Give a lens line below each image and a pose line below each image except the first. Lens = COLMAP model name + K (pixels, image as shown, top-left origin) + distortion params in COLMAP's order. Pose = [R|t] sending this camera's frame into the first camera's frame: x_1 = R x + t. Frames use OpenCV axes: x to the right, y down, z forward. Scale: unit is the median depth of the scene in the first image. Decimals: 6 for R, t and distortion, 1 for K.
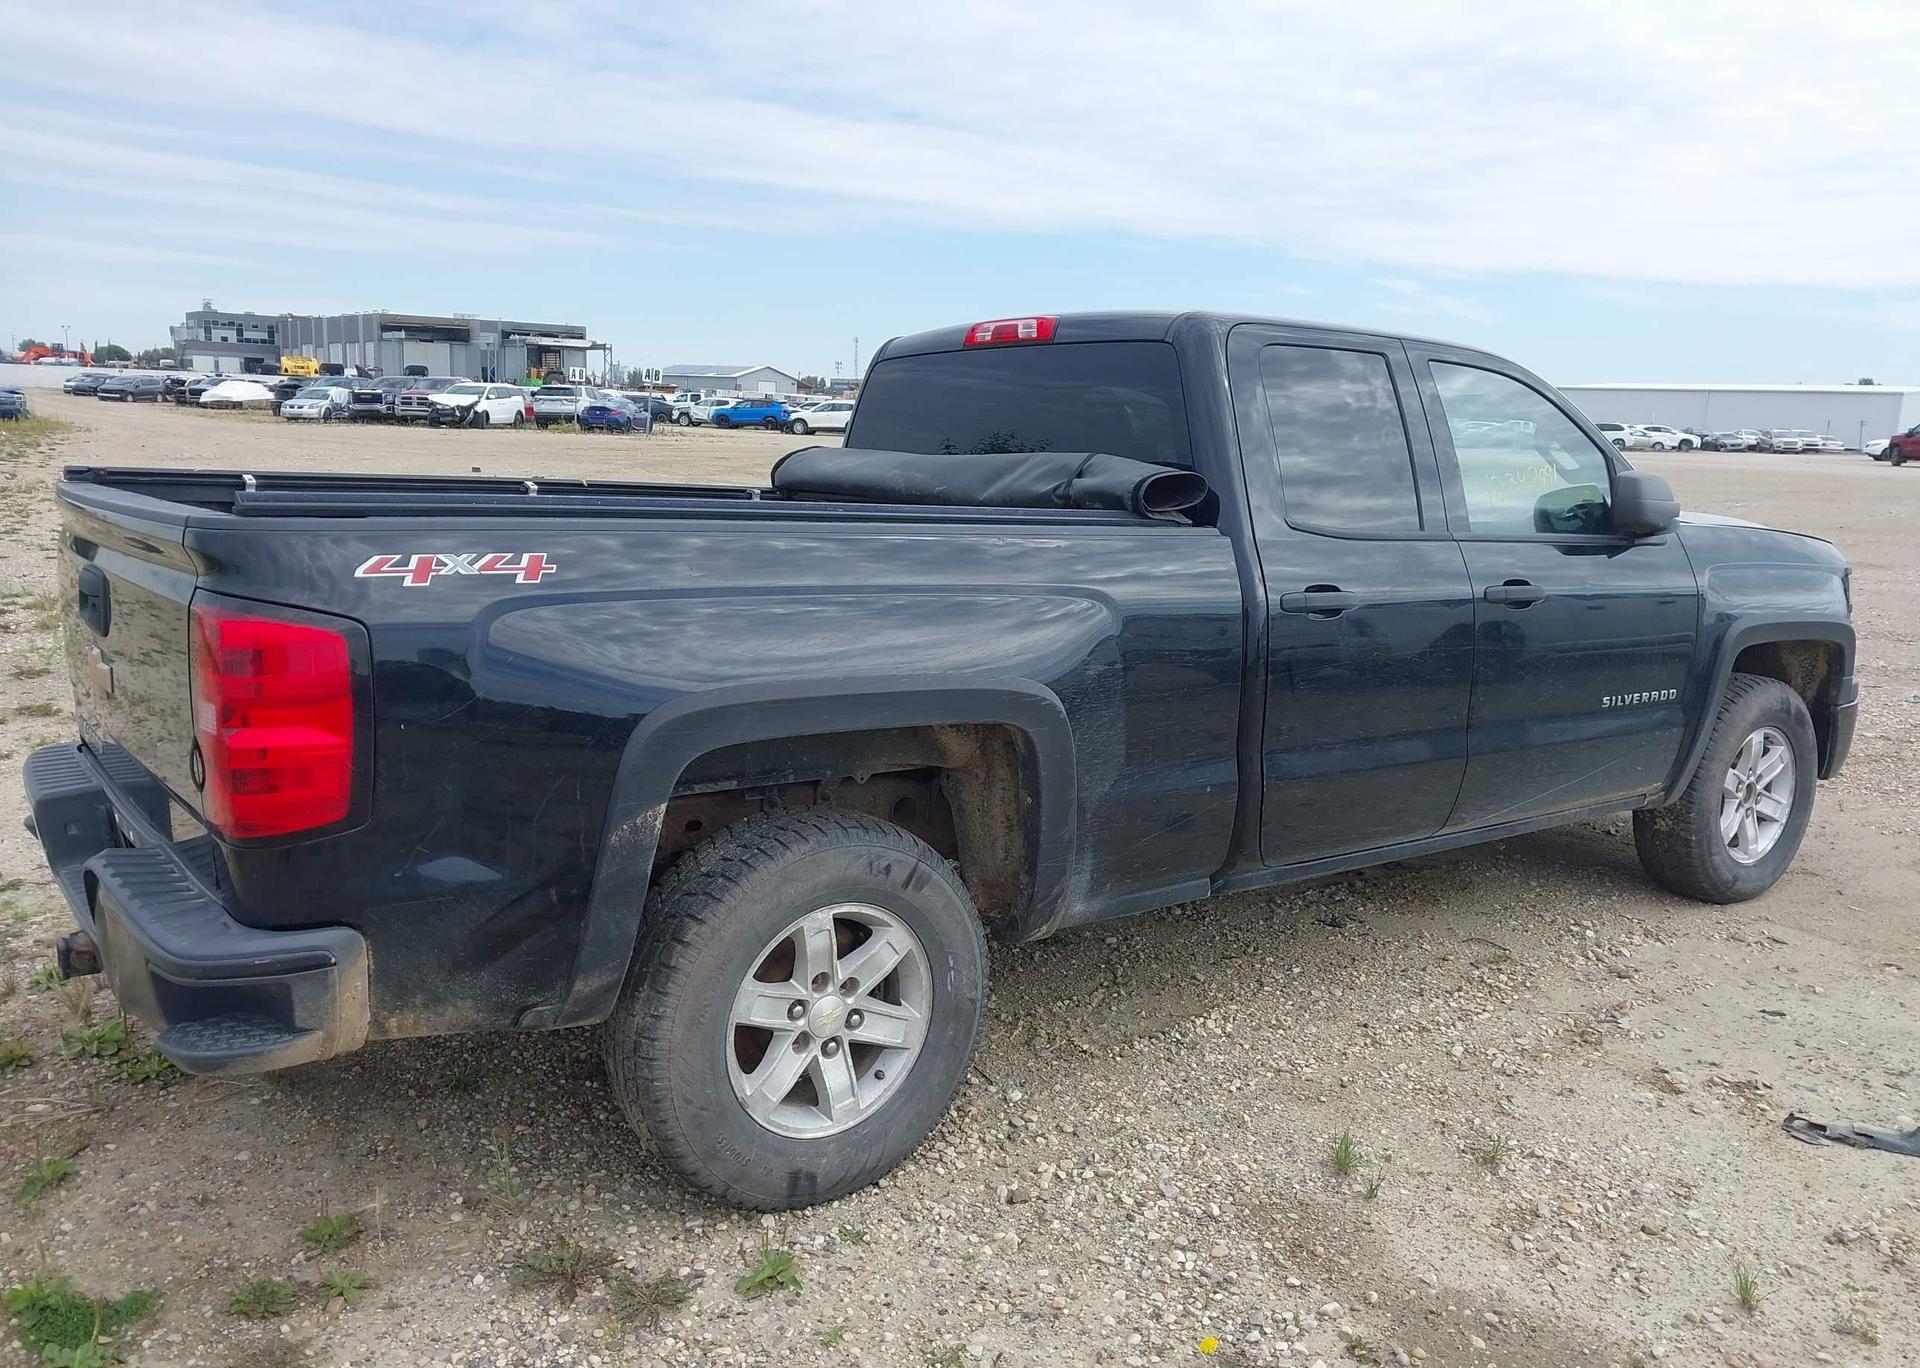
lens RADIAL K [[1523.8, 0, 974.3], [0, 1523.8, 687.1], [0, 0, 1]] dist [0.044600, -0.082020]
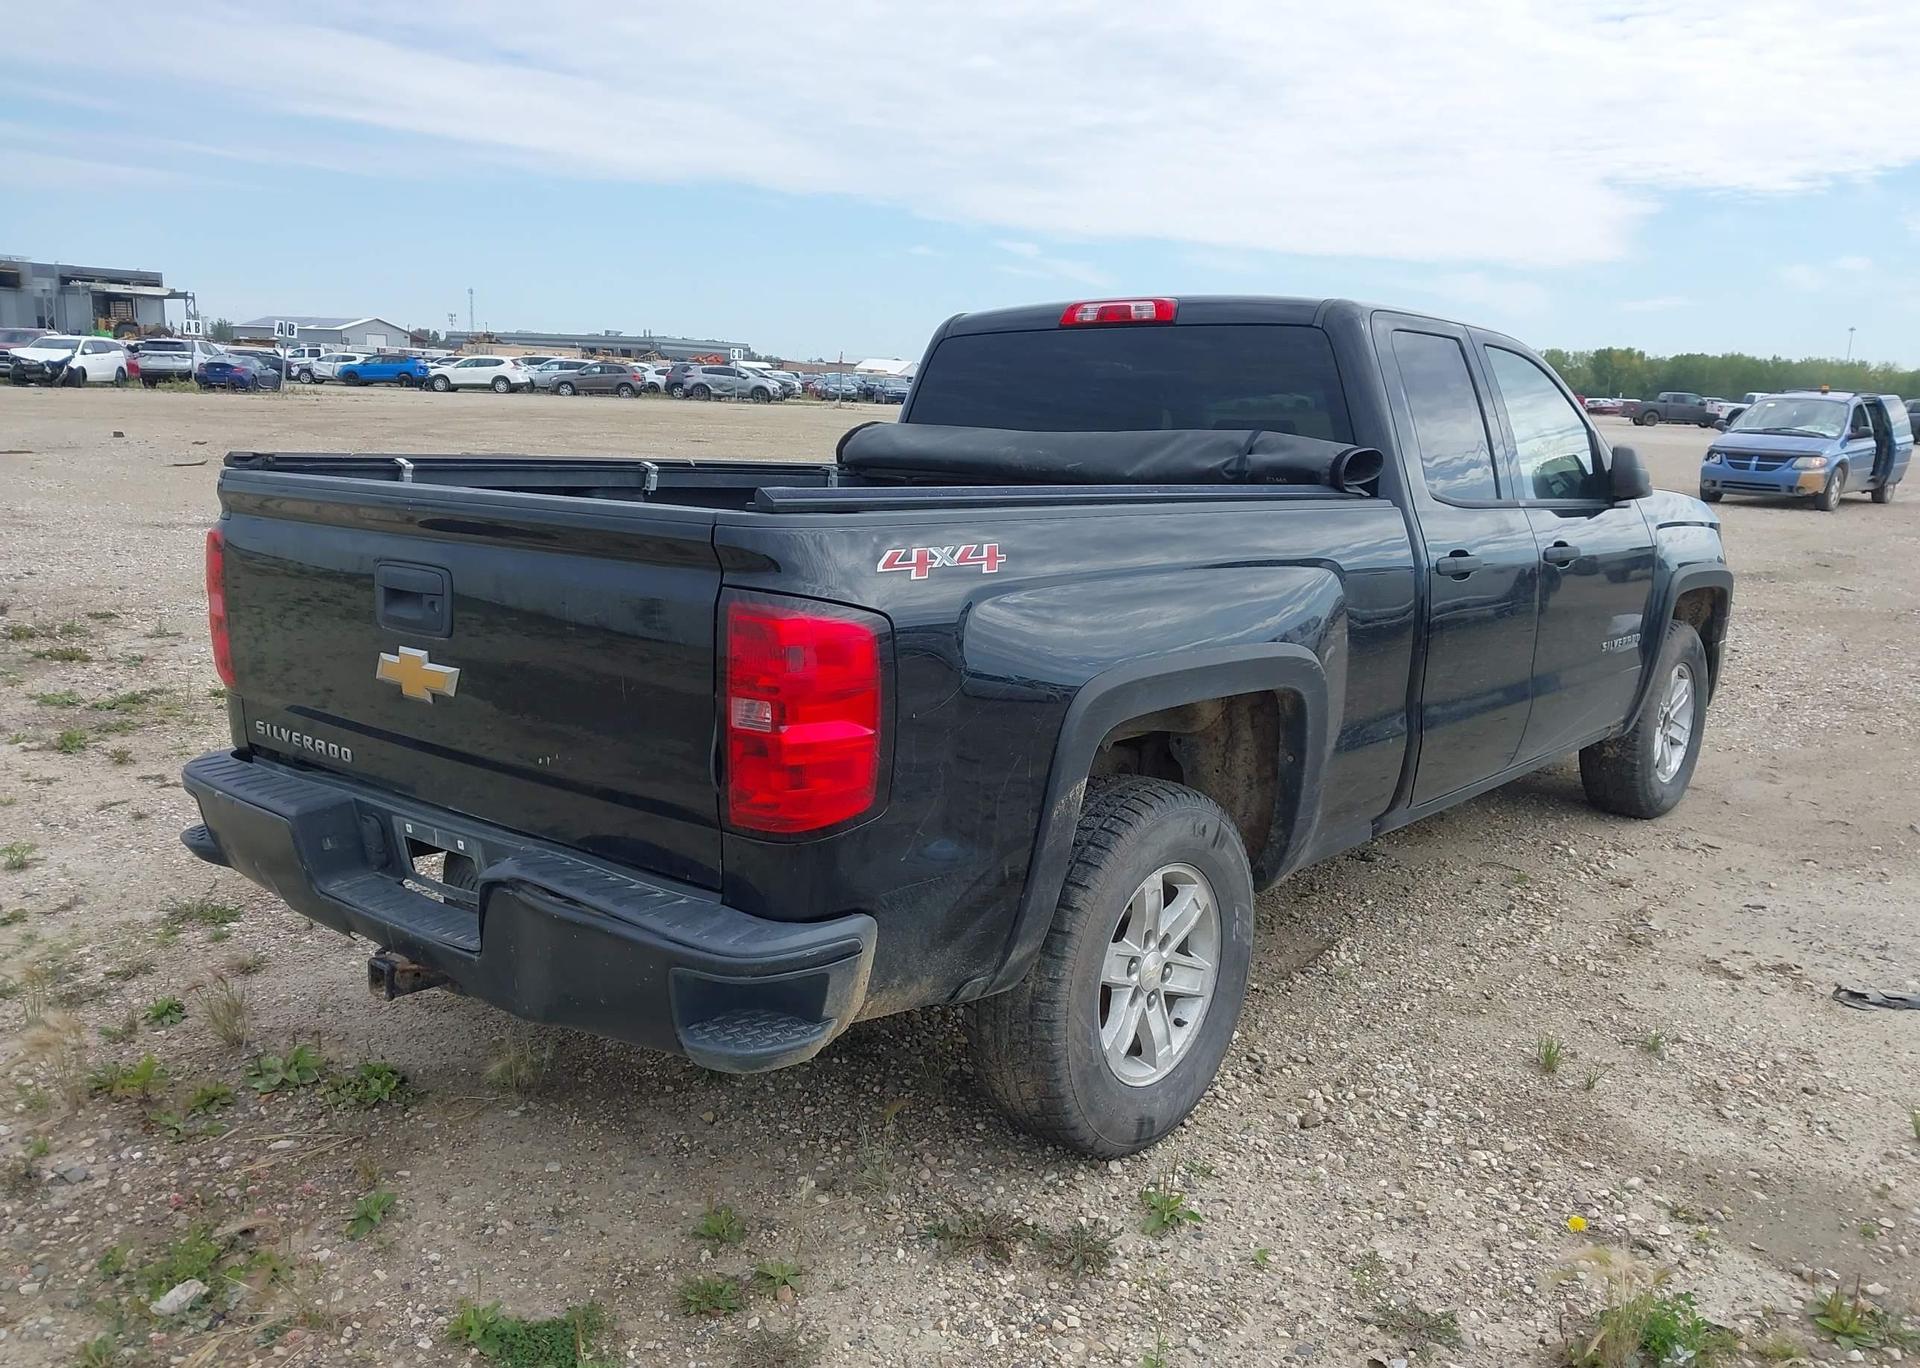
lens RADIAL K [[1530.7, 0, 974.9], [0, 1530.7, 688.7], [0, 0, 1]] dist [0.005430, -0.004030]
pose [[0.972100, -0.042709, 0.230644, -0.271977], [0.036509, 0.998850, 0.031085, -0.010387], [-0.231706, -0.021797, 0.972542, 0.001541]]
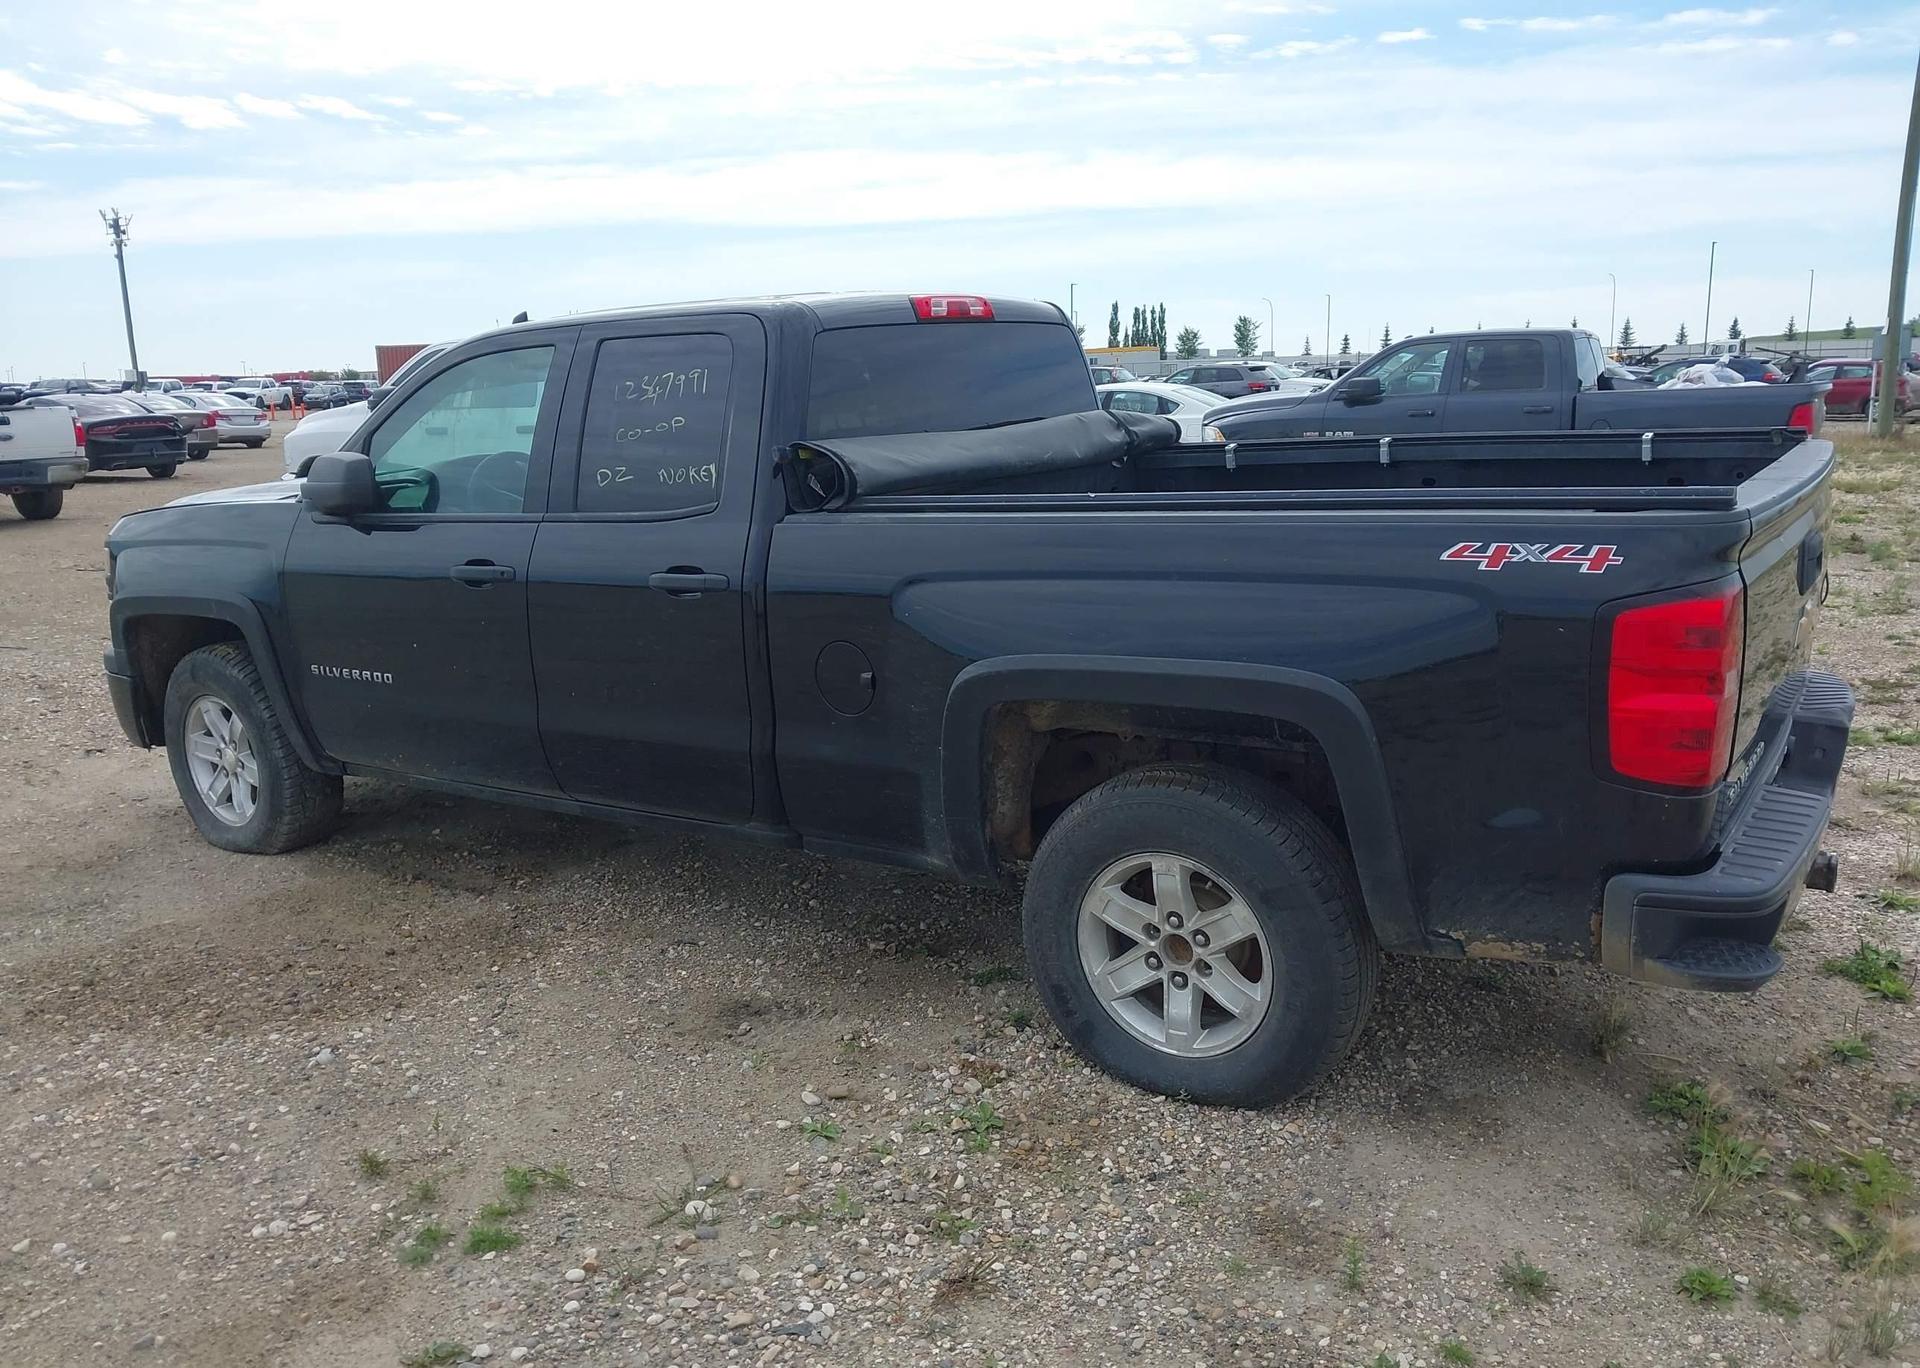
lens RADIAL K [[1535.7, 0, 969.3], [0, 1535.7, 677.6], [0, 0, 1]] dist [0.012453, -0.010744]
pose [[-0.347444, -0.203813, 0.915283, -0.843766], [0.176236, 0.944505, 0.277220, -0.238044], [-0.920991, 0.257624, -0.292243, 1.149885]]
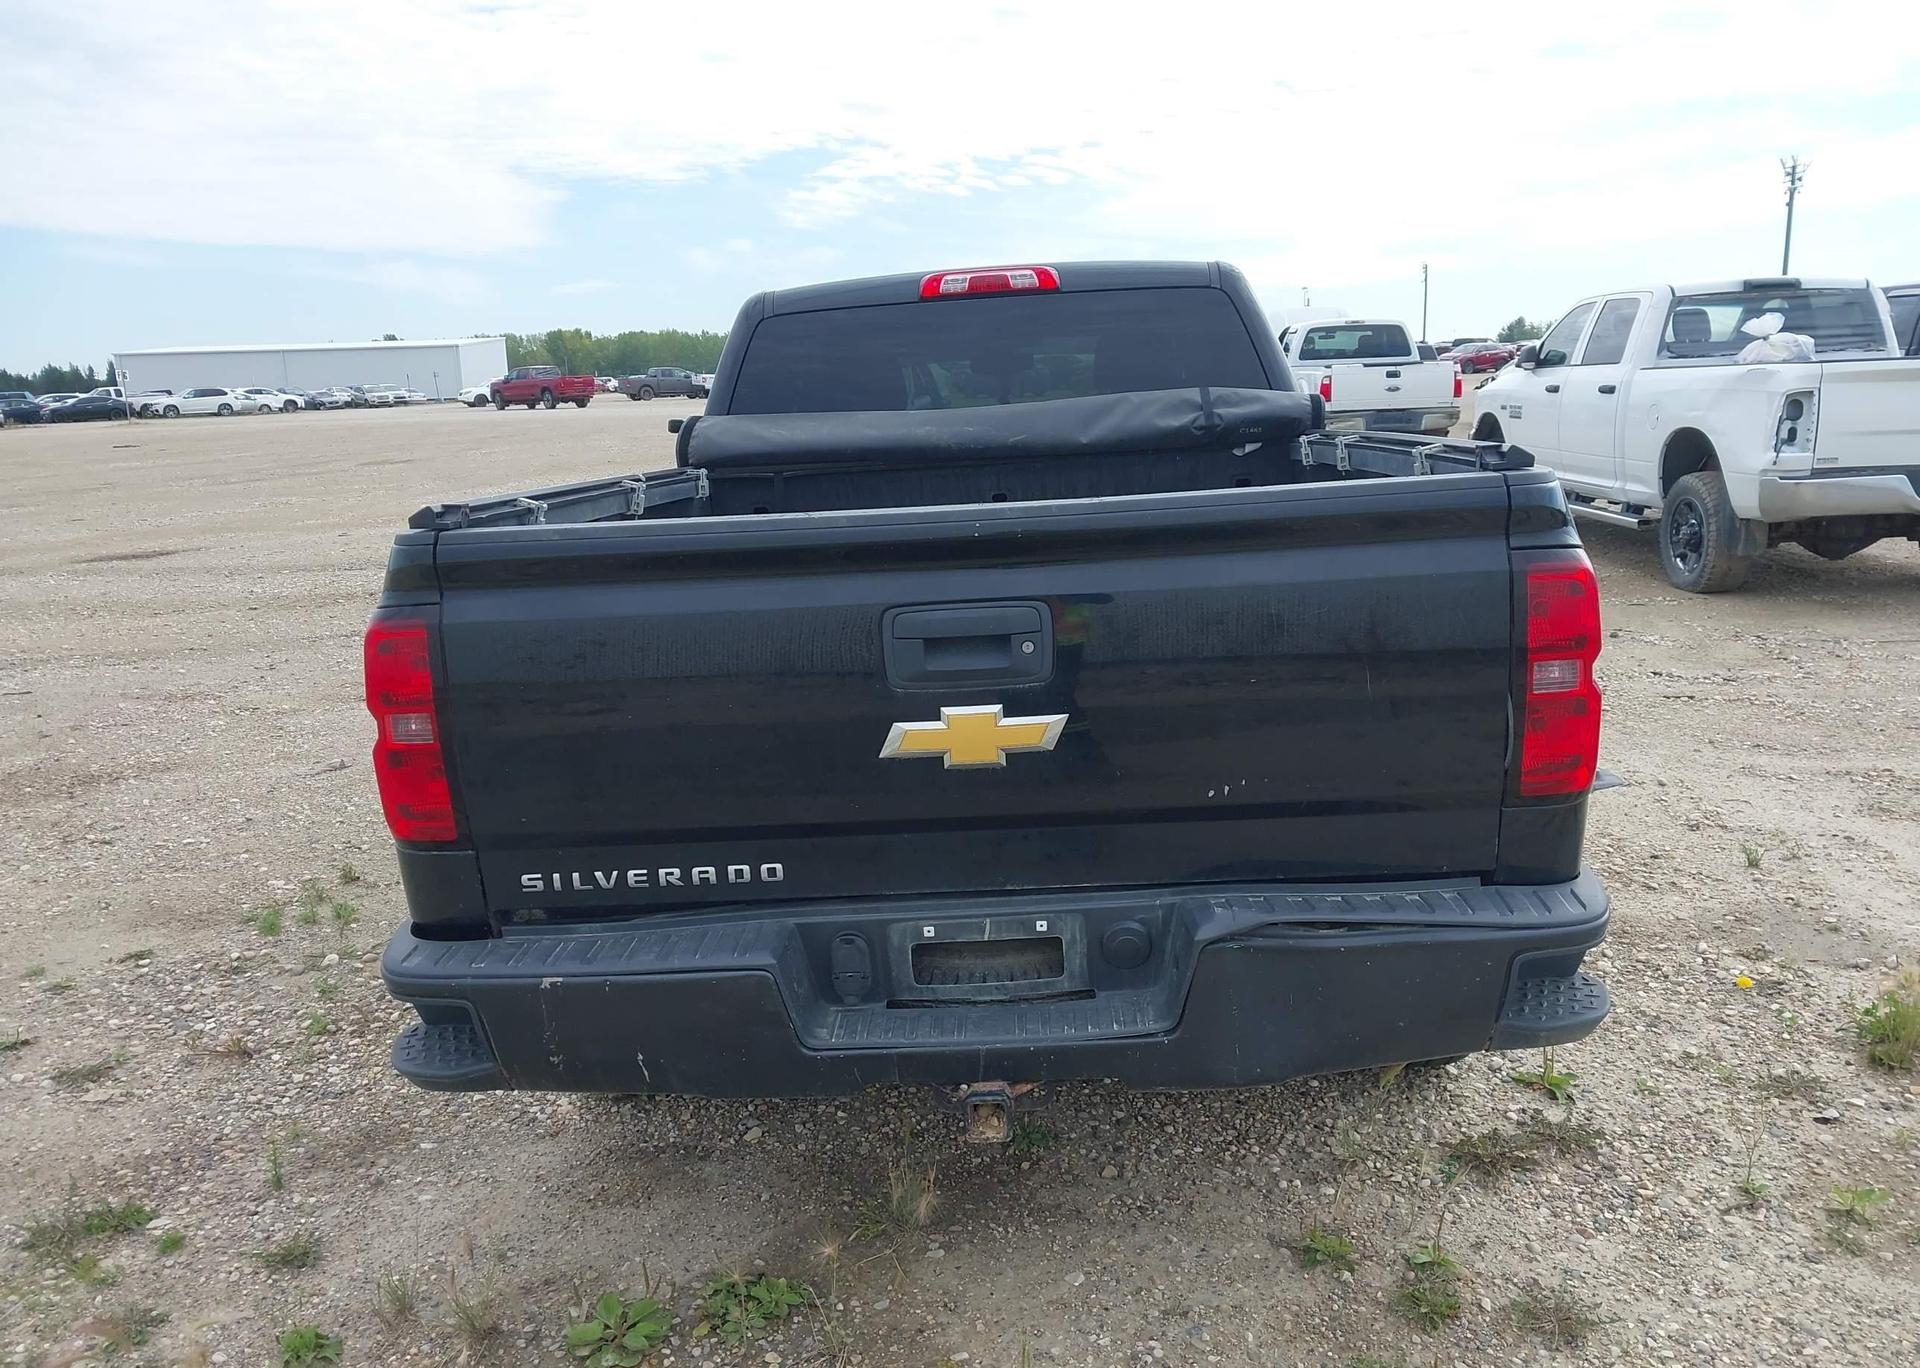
lens RADIAL K [[1530.7, 0, 974.9], [0, 1530.7, 688.7], [0, 0, 1]] dist [0.005430, -0.004030]
pose [[0.630751, -0.208568, 0.747431, -0.678727], [0.189874, 0.975405, 0.111950, -0.070466], [-0.752397, 0.071305, 0.654839, 0.299119]]
